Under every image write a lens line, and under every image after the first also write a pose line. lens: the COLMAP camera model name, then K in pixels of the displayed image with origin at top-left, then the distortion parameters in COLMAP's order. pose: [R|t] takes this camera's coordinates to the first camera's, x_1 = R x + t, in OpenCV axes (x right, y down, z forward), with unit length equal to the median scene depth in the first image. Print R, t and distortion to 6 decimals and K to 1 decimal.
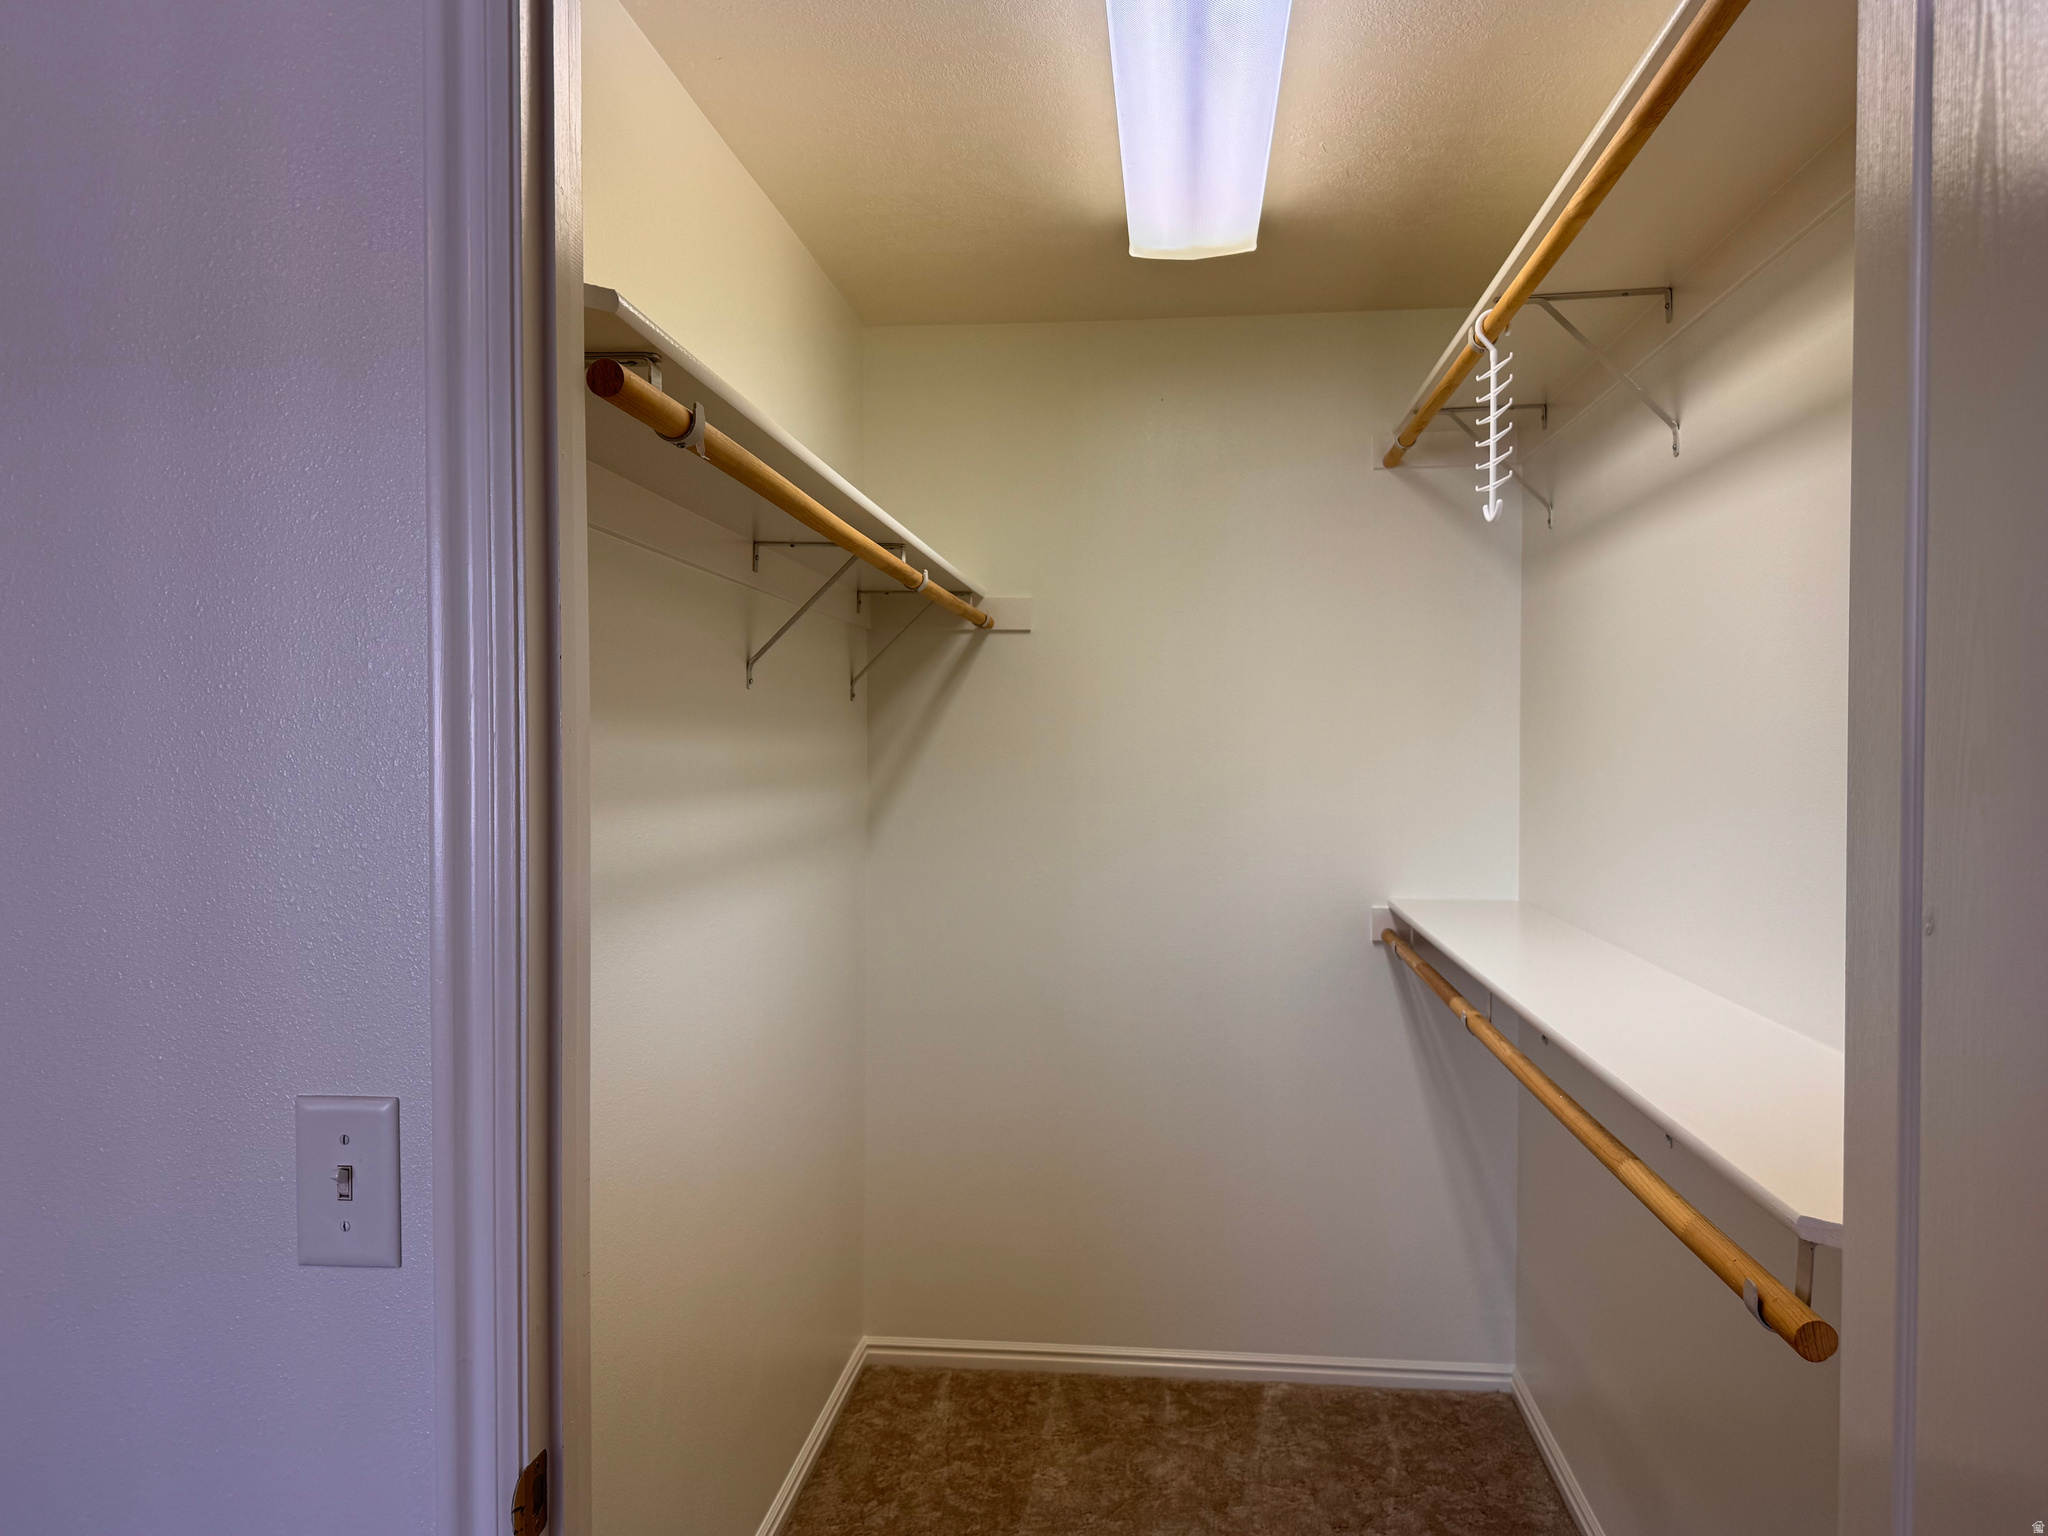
lens RADIAL K [[1487.5, 0, 1024.0], [0, 1487.5, 768.0], [0, 0, 1]] dist [-0.005836, 0.000792]
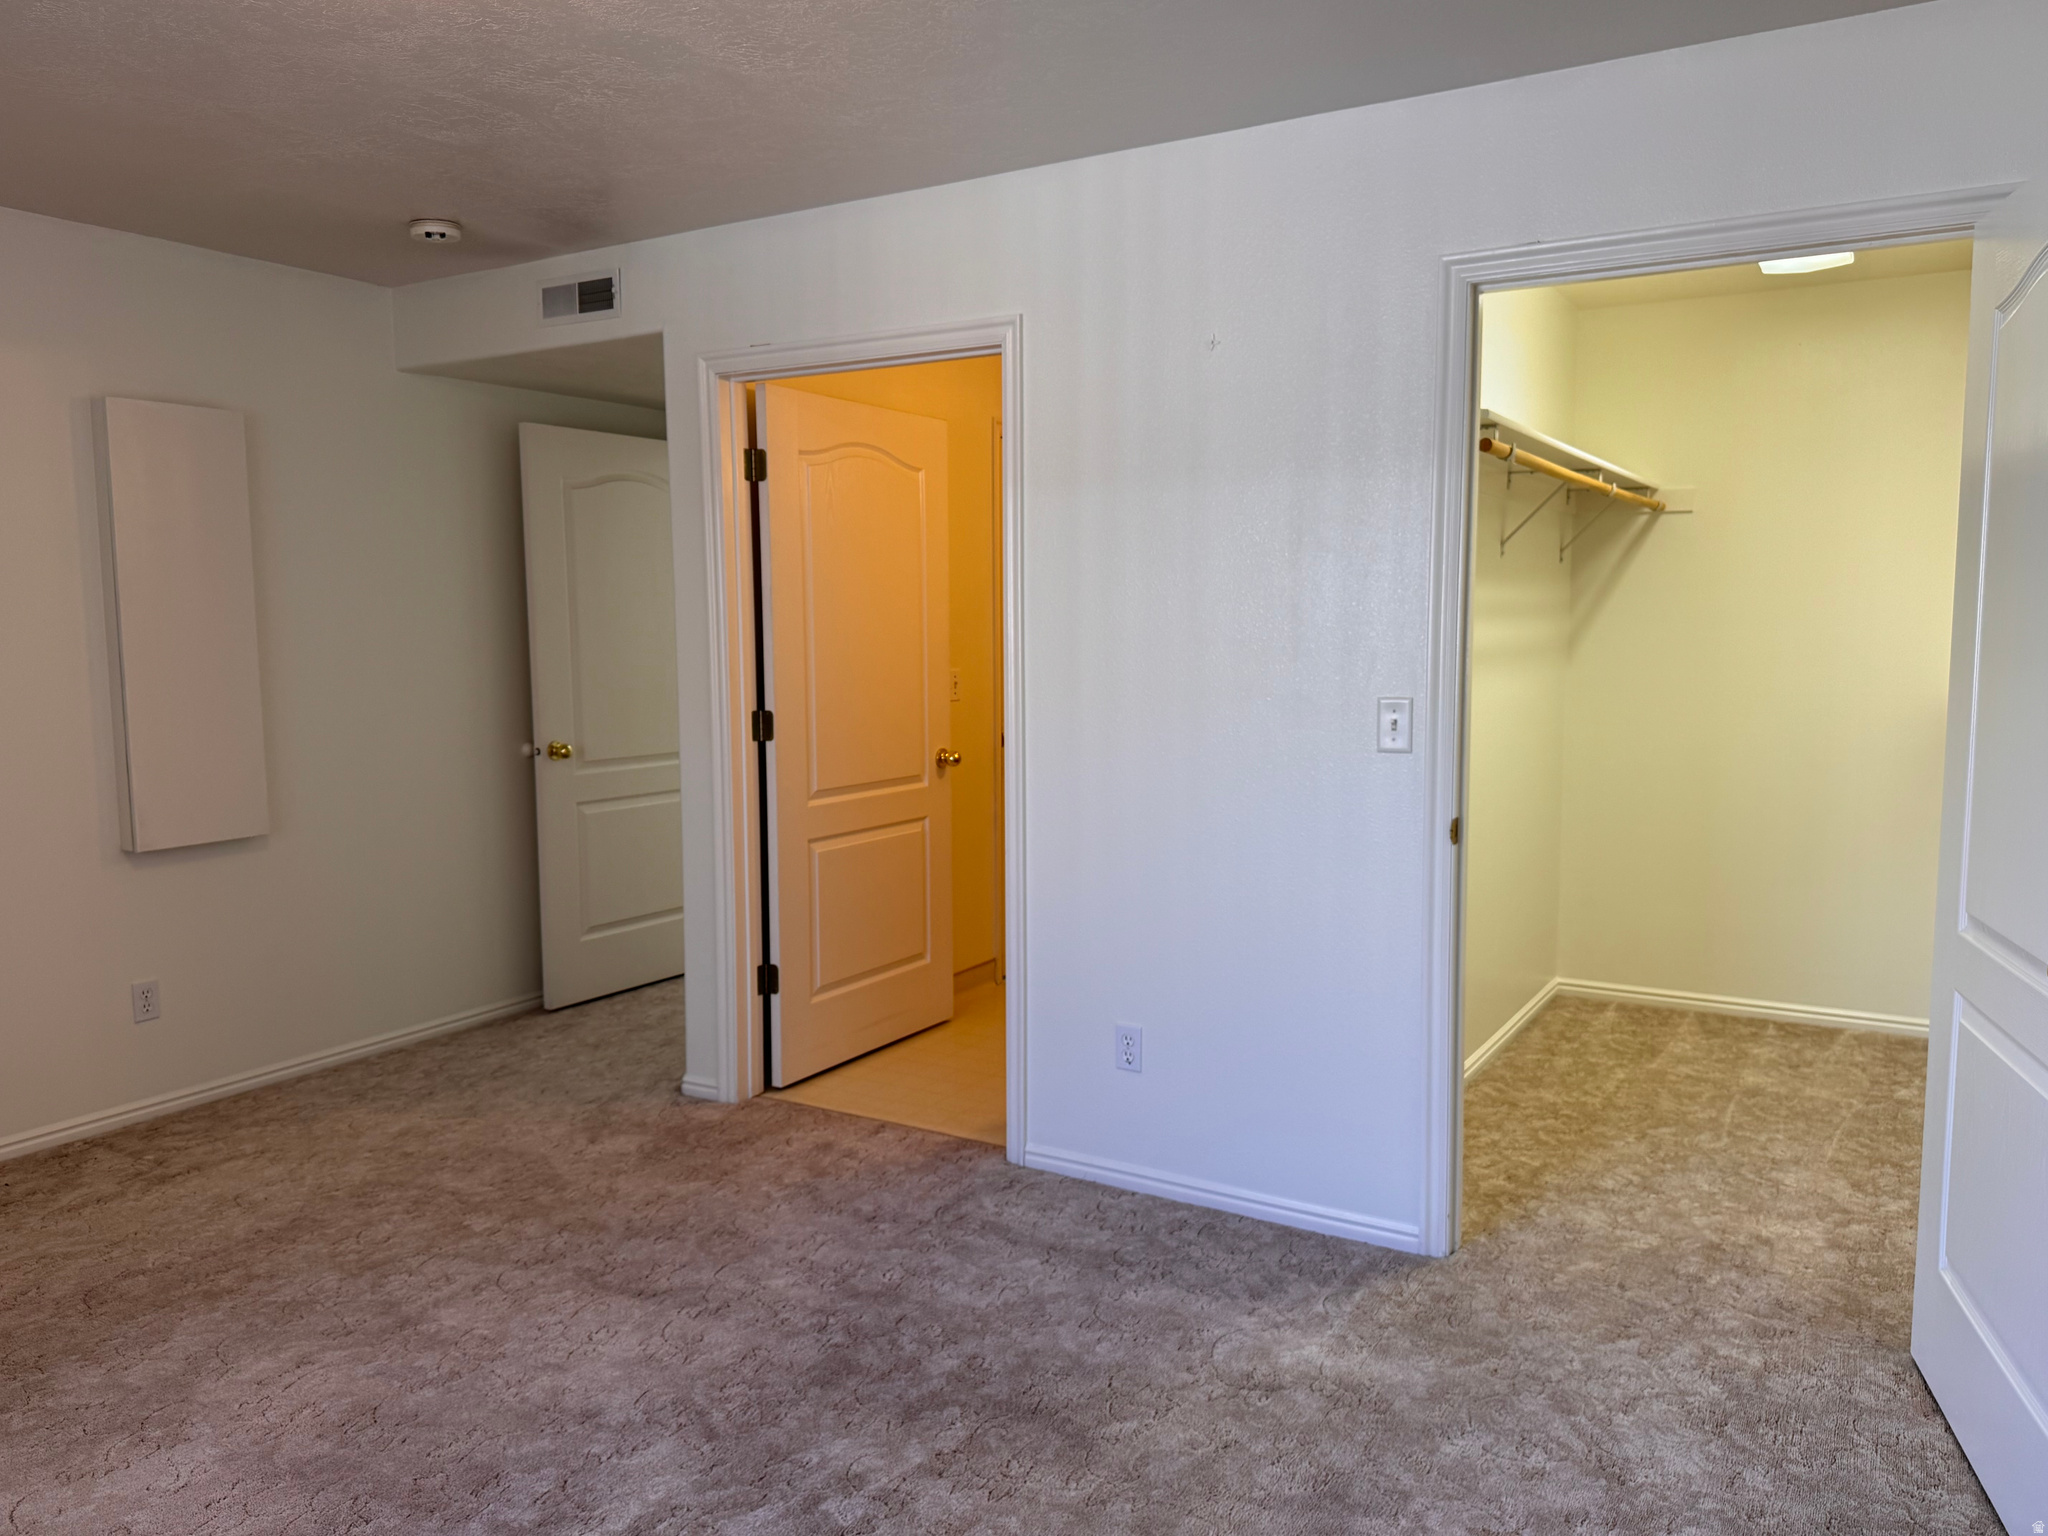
lens RADIAL K [[1499.9, 0, 1024.0], [0, 1499.9, 768.0], [0, 0, 1]] dist [0.060941, -0.119130]
pose [[0.904084, 0.035118, -0.425910, 0.058569], [0.001420, 0.996366, 0.085167, 0.035057], [0.427353, -0.077603, 0.900748, -0.716789]]
